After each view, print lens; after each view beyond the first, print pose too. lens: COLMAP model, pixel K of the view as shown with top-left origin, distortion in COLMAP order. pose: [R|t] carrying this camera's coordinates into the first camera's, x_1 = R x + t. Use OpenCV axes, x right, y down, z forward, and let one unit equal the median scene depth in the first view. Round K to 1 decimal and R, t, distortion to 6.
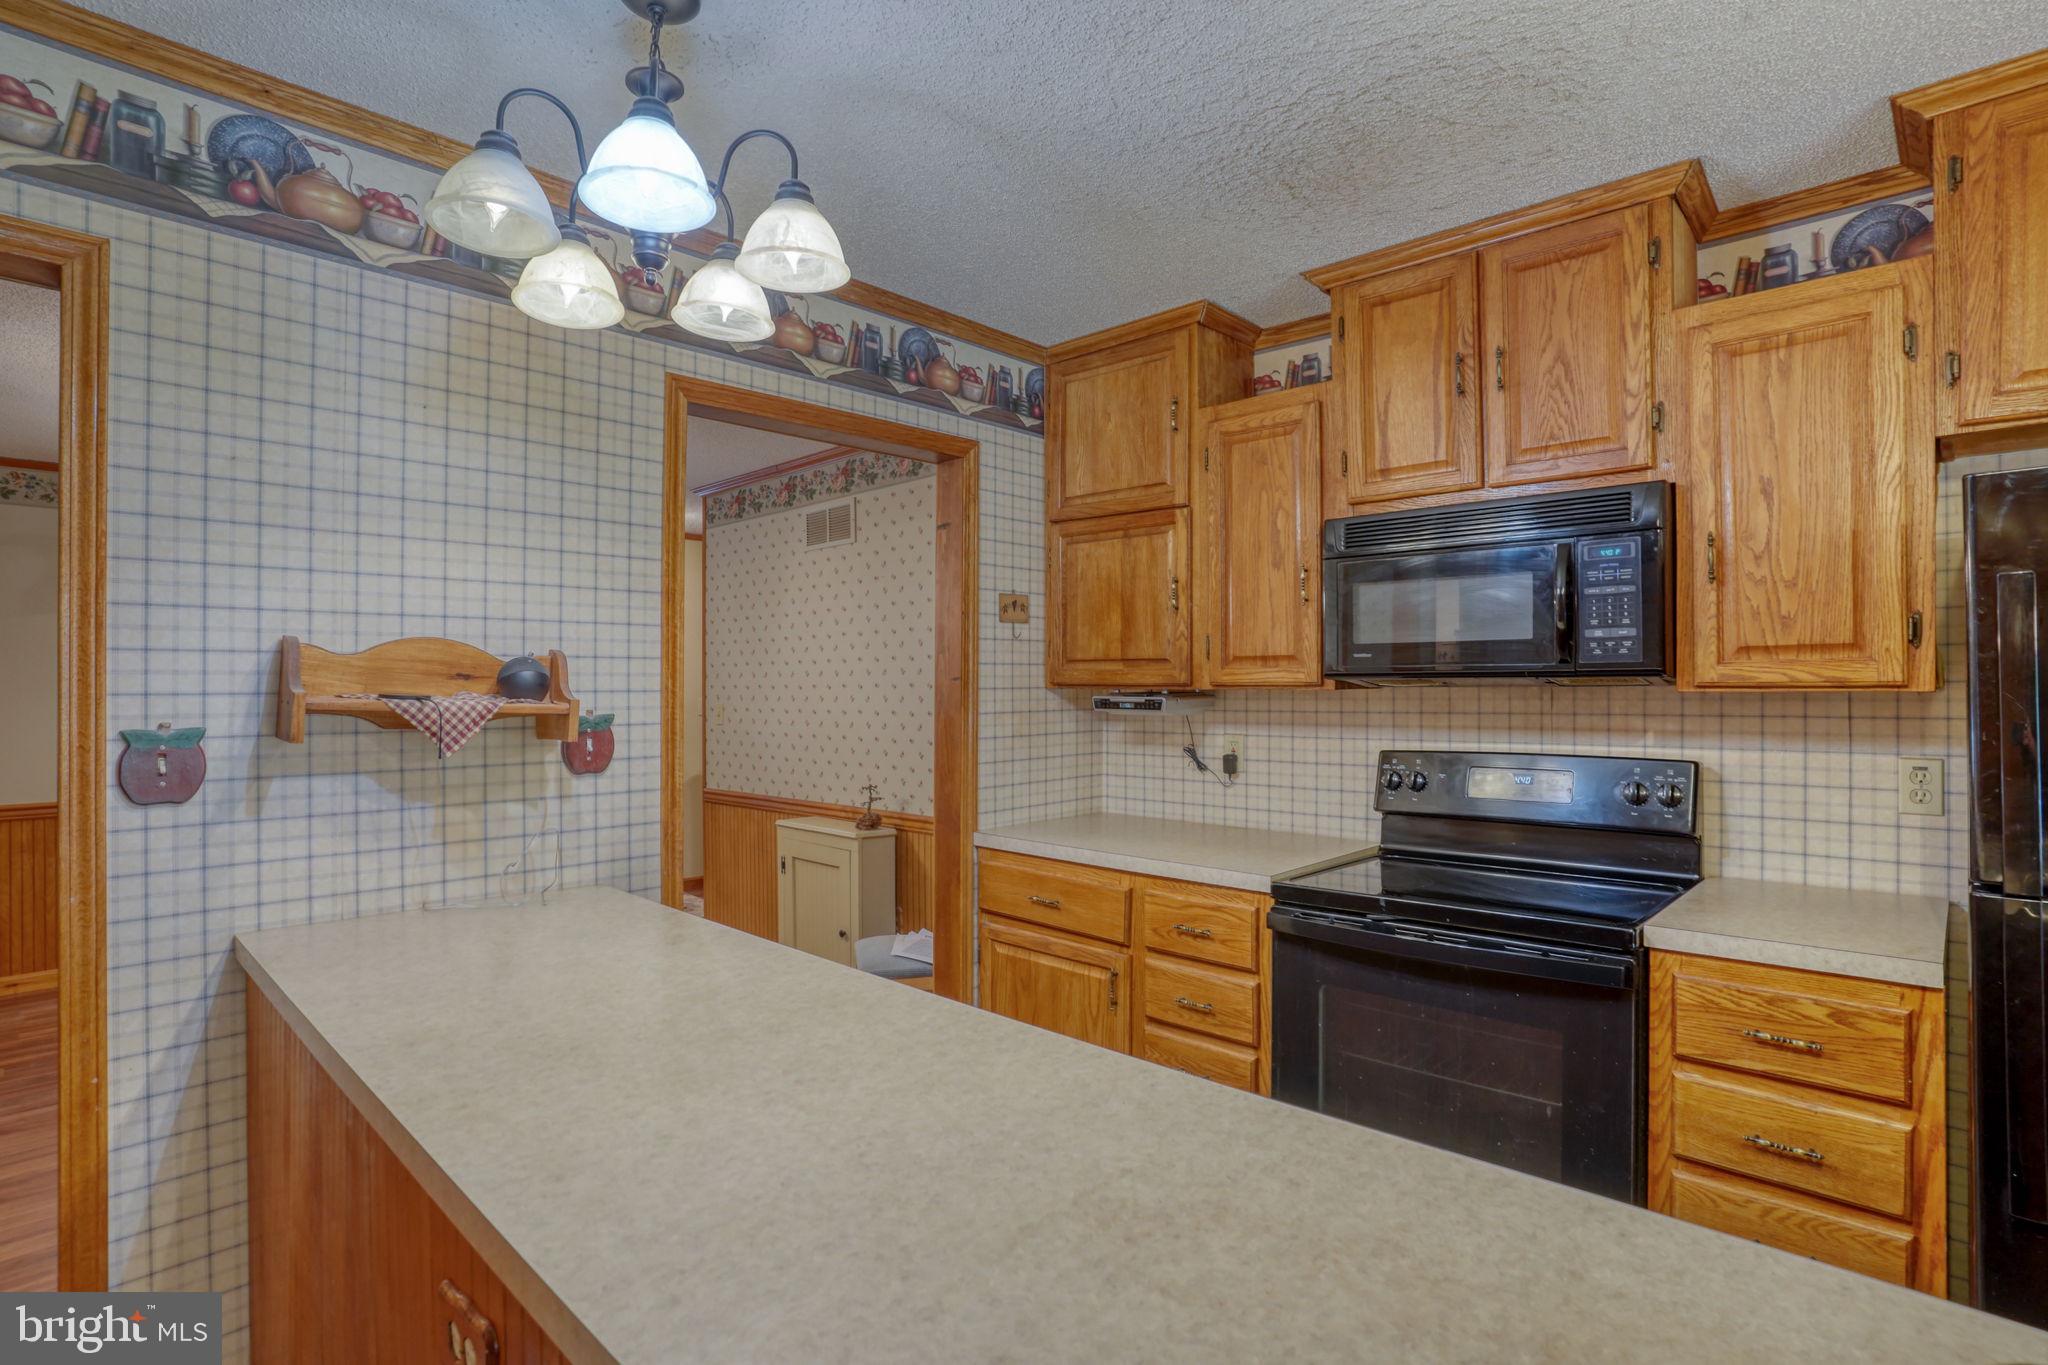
lens RADIAL K [[1025.6, 0, 1024.0], [0, 1025.6, 682.5], [0, 0, 1]] dist [-0.069969, 0.031611]
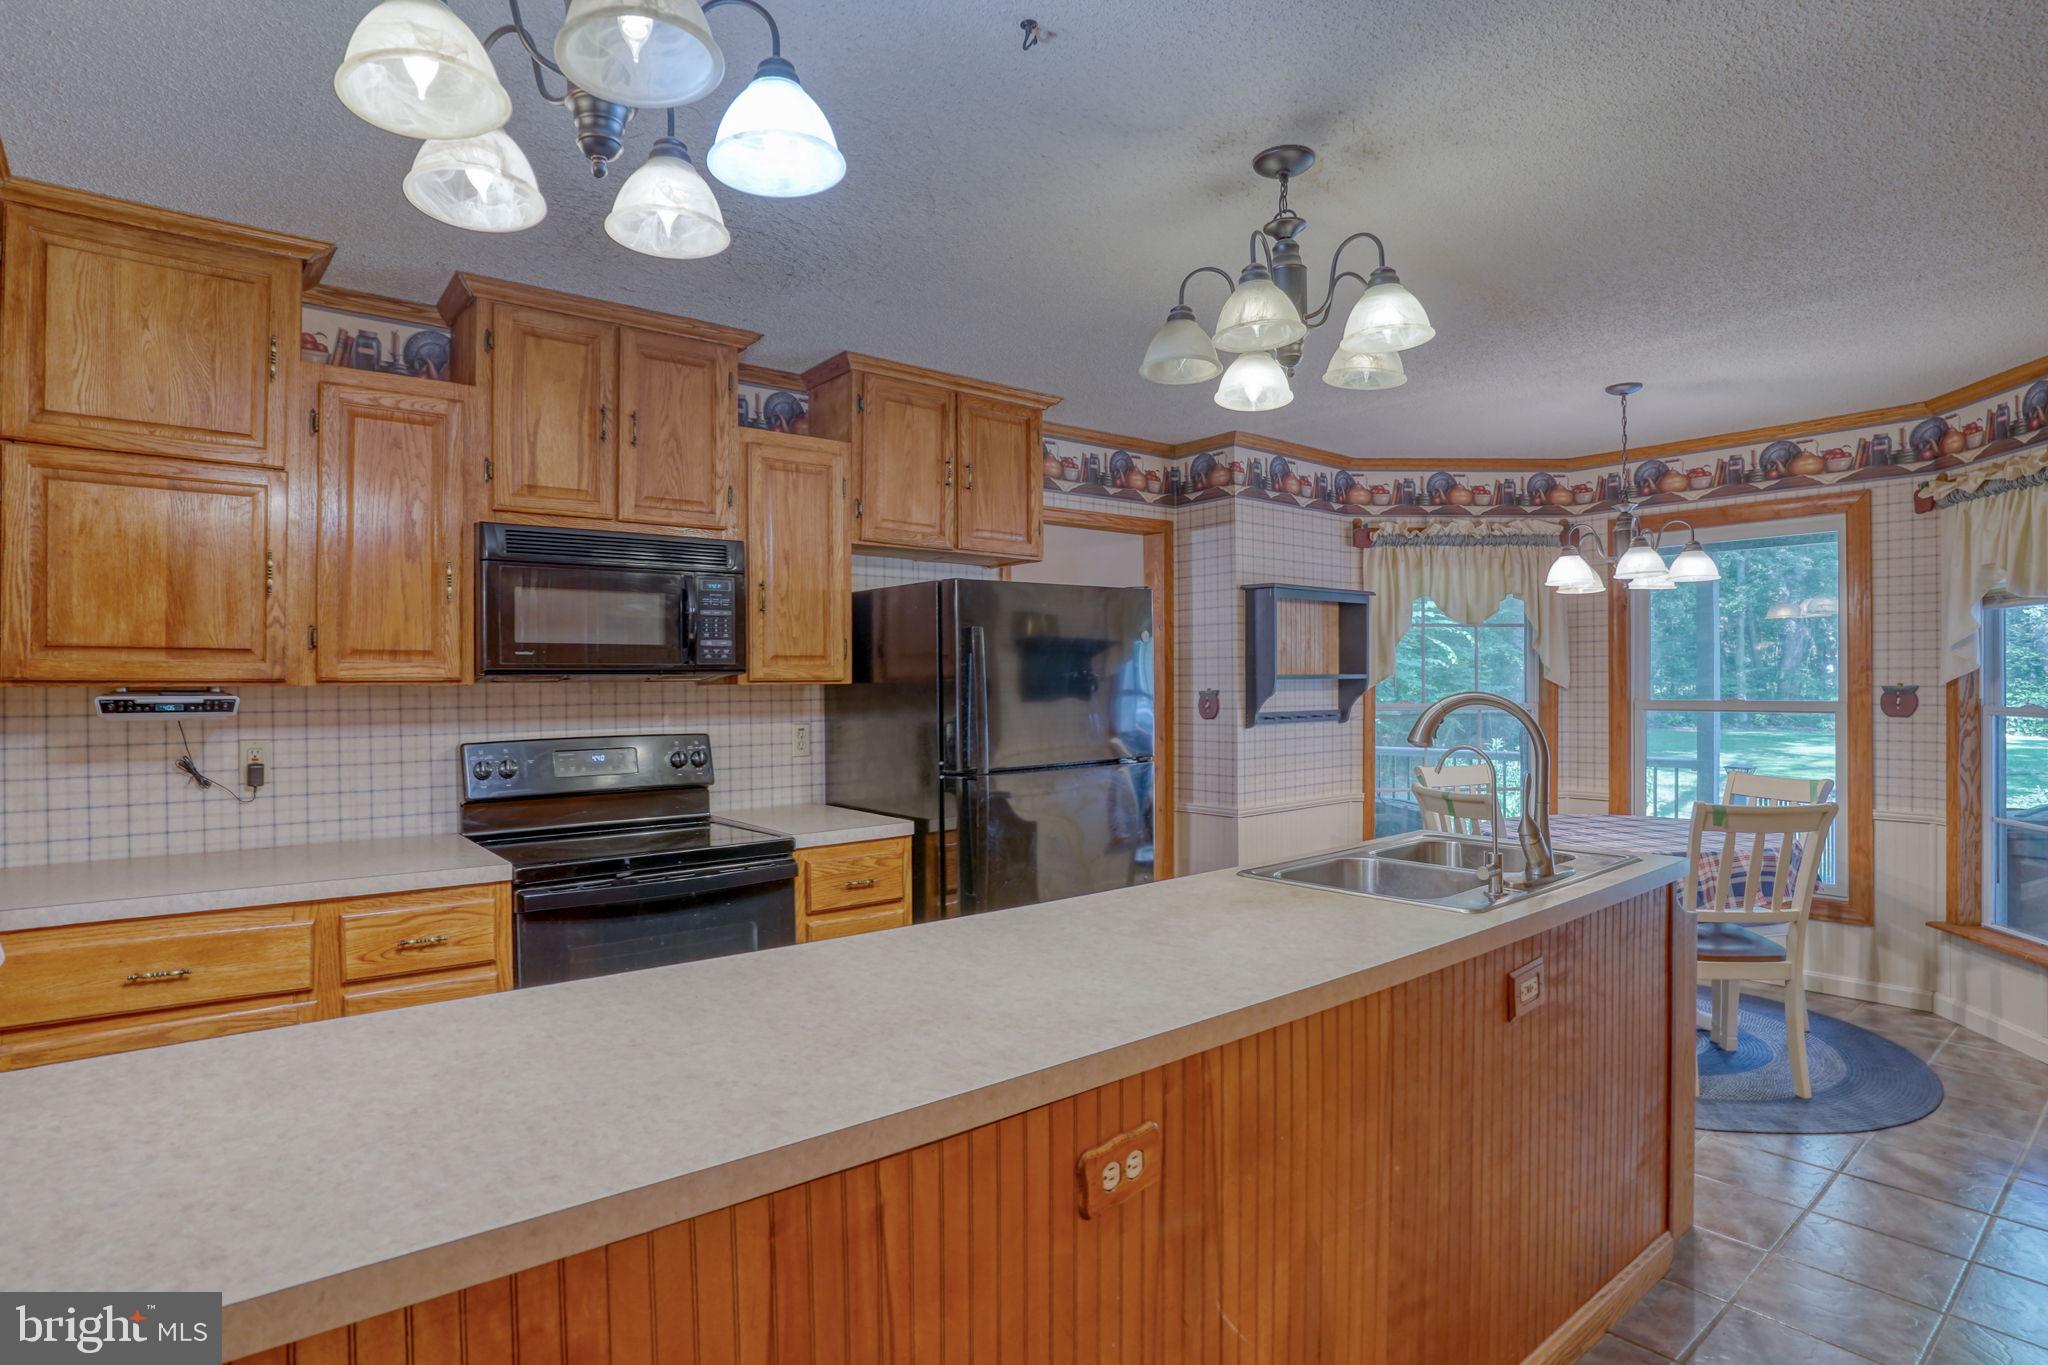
lens RADIAL K [[1025.6, 0, 1024.0], [0, 1025.6, 682.5], [0, 0, 1]] dist [-0.069969, 0.031611]
pose [[0.126243, 0.001234, 0.991999, -0.715949], [0.002848, 0.999995, -0.001606, 0.008636], [-0.991995, 0.003028, 0.126239, 0.354538]]
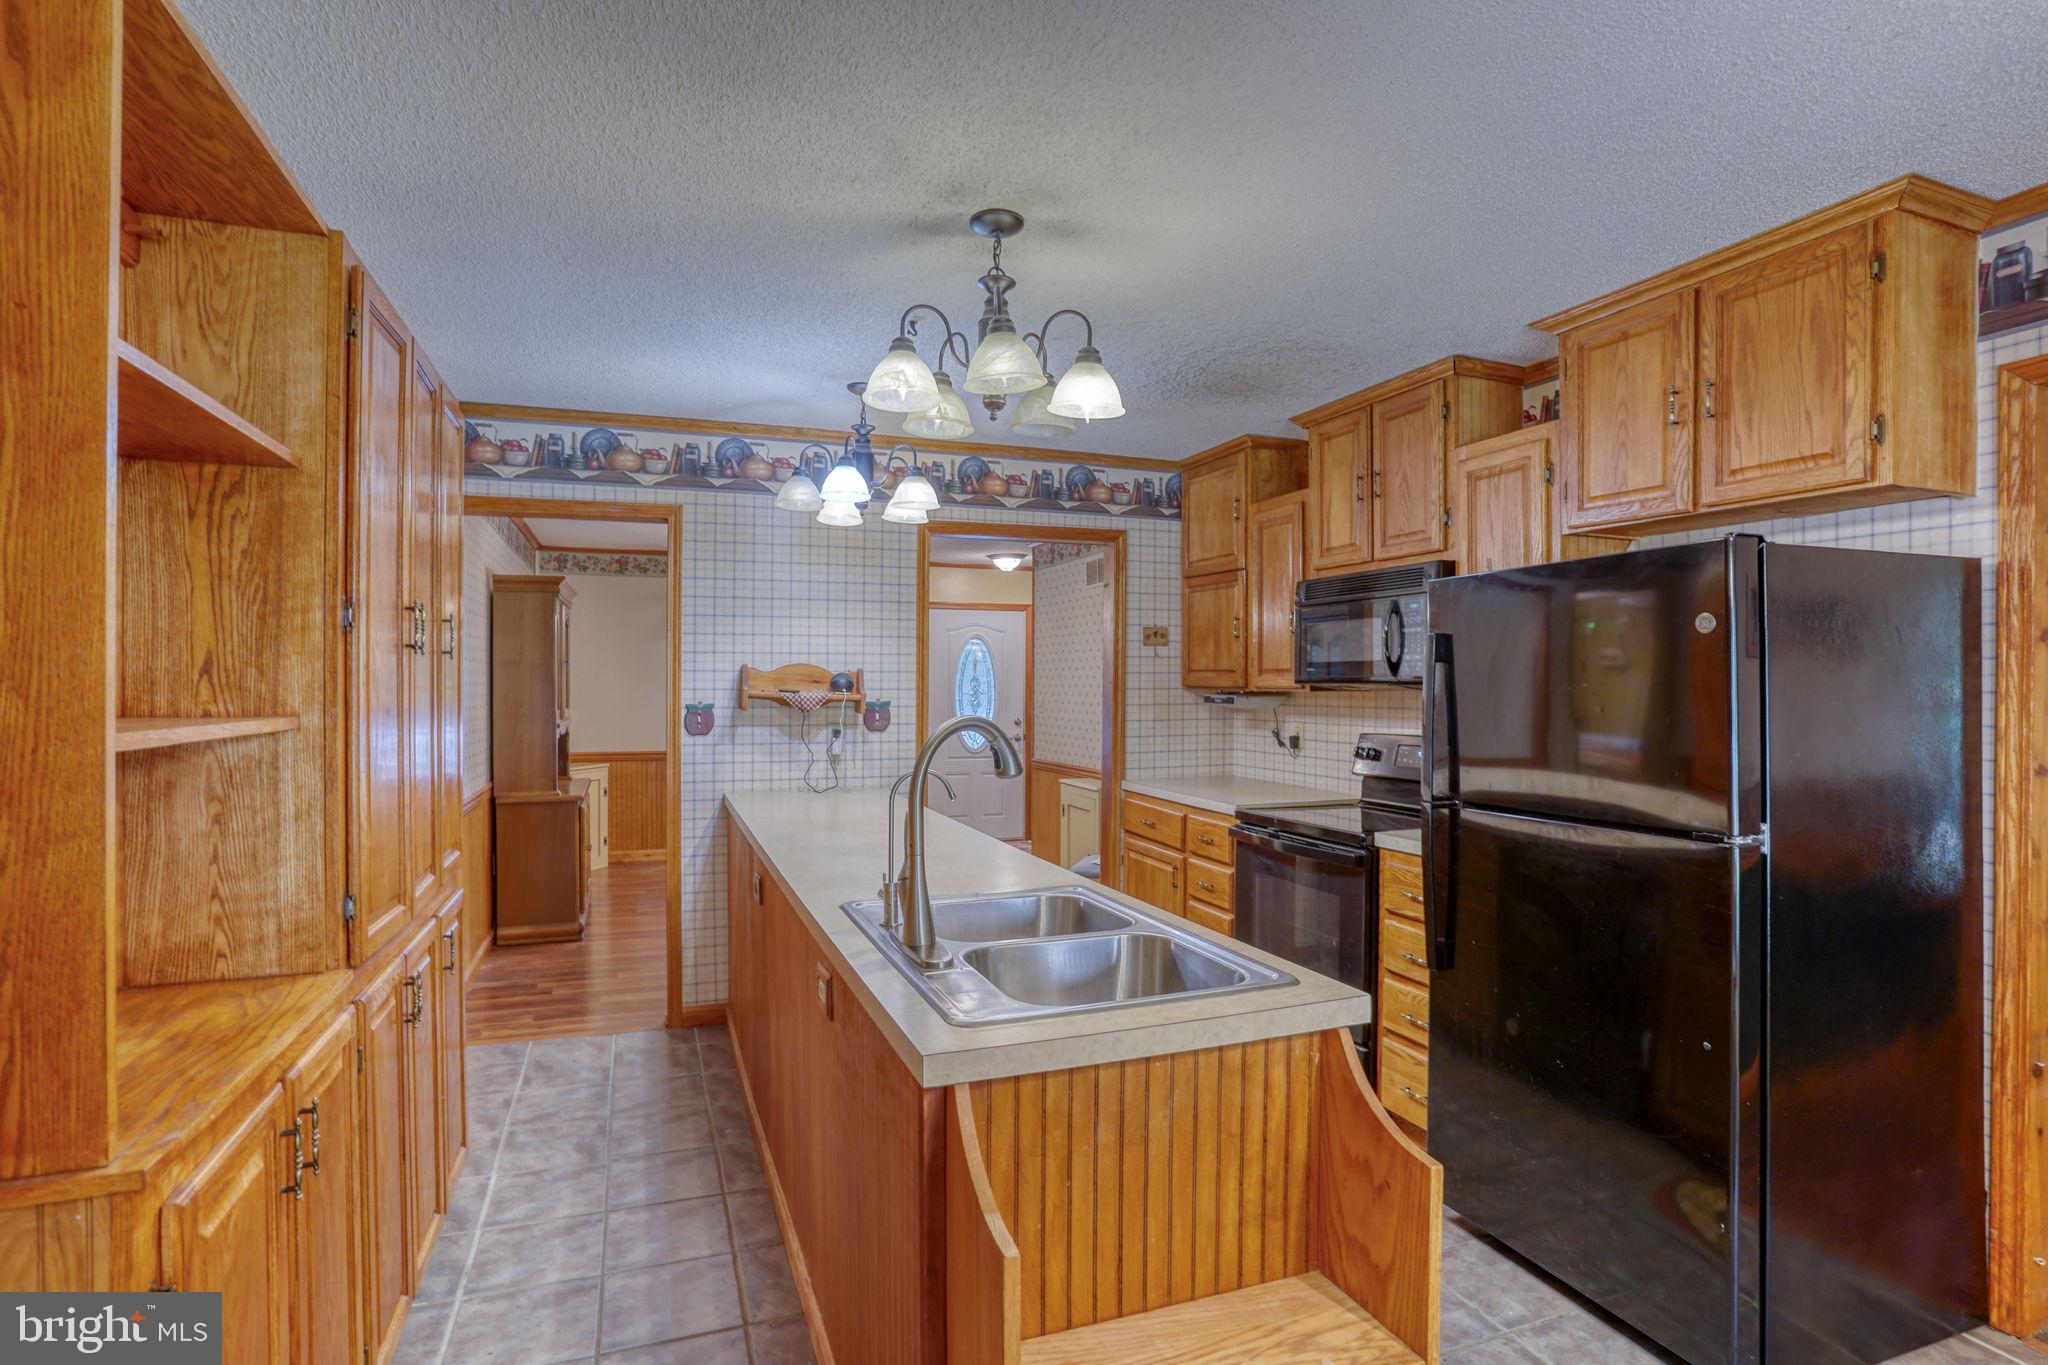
lens RADIAL K [[1081.7, 0, 1024.0], [0, 1081.7, 682.5], [0, 0, 1]] dist [-0.073714, -0.000196]
pose [[0.895022, 0.005316, -0.445991, 0.720180], [-0.003565, 0.999982, 0.004767, -0.014369], [0.446009, -0.002676, 0.895025, -0.709921]]
